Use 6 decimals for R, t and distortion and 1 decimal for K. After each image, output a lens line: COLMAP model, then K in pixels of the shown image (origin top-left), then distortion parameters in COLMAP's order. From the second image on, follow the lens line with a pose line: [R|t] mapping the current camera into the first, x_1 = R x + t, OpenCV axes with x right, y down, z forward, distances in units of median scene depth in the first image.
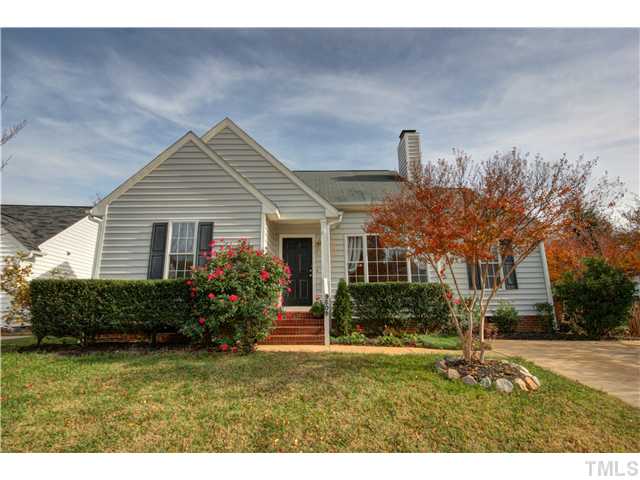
lens RADIAL K [[298.4, 0, 319.4], [0, 298.4, 242.5], [0, 0, 1]] dist [-0.003814, -0.000974]
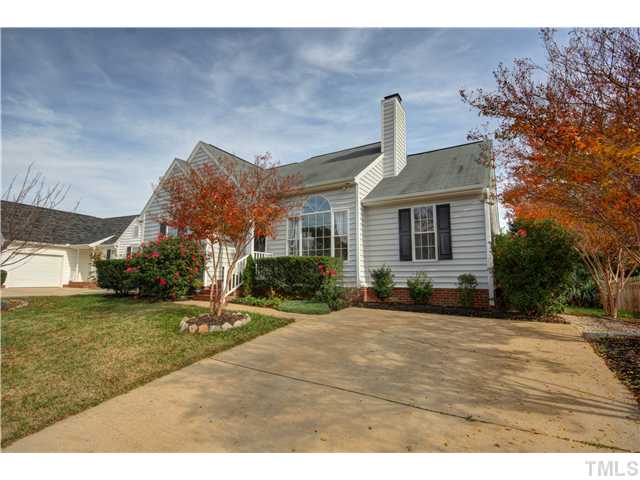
lens RADIAL K [[298.4, 0, 319.4], [0, 298.4, 242.5], [0, 0, 1]] dist [-0.003814, -0.000974]
pose [[0.860415, -0.047373, -0.507387, 0.779761], [0.091219, 0.993906, 0.061890, 0.014080], [0.501363, -0.099535, 0.859493, 0.040058]]
